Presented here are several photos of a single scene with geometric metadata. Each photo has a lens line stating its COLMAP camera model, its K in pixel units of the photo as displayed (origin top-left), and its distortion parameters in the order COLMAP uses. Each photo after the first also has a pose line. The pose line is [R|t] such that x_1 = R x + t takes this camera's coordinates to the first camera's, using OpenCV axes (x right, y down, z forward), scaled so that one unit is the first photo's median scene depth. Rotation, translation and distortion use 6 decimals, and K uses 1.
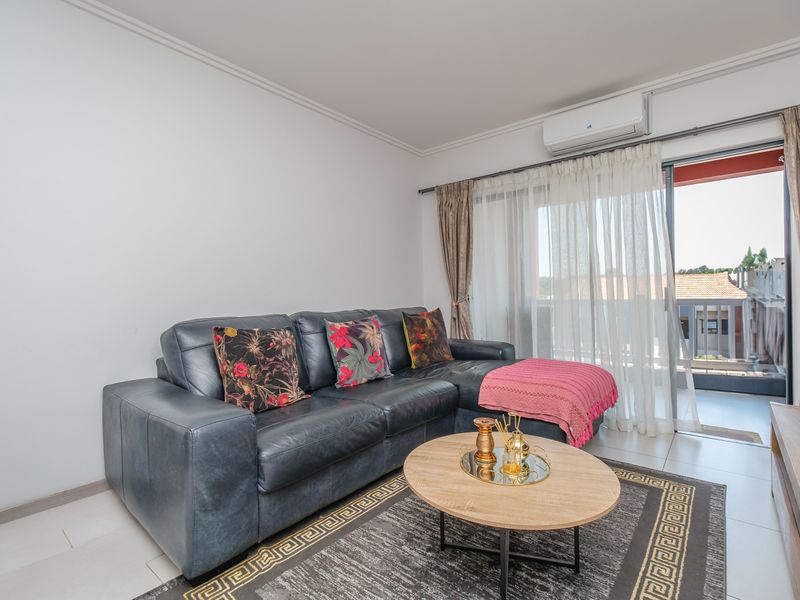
lens RADIAL K [[420.2, 0, 397.5], [0, 420.2, 297.2], [0, 0, 1]] dist [0.033984, -0.001062]
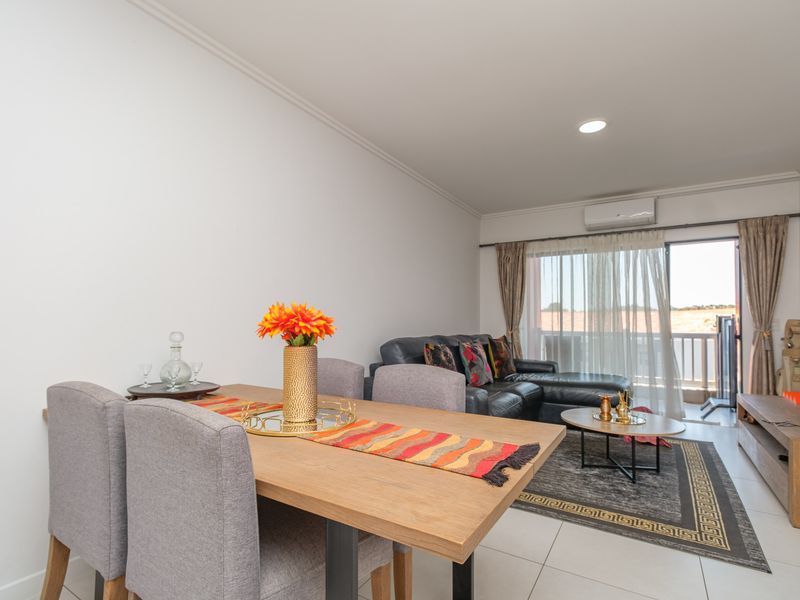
lens RADIAL K [[420.2, 0, 412.1], [0, 420.2, 315.5], [0, 0, 1]] dist [0.033984, -0.001062]
pose [[0.990635, 0.029949, 0.133211, -0.421431], [-0.027264, 0.999388, -0.021932, 0.000171], [-0.133787, 0.018095, 0.990845, -0.342612]]
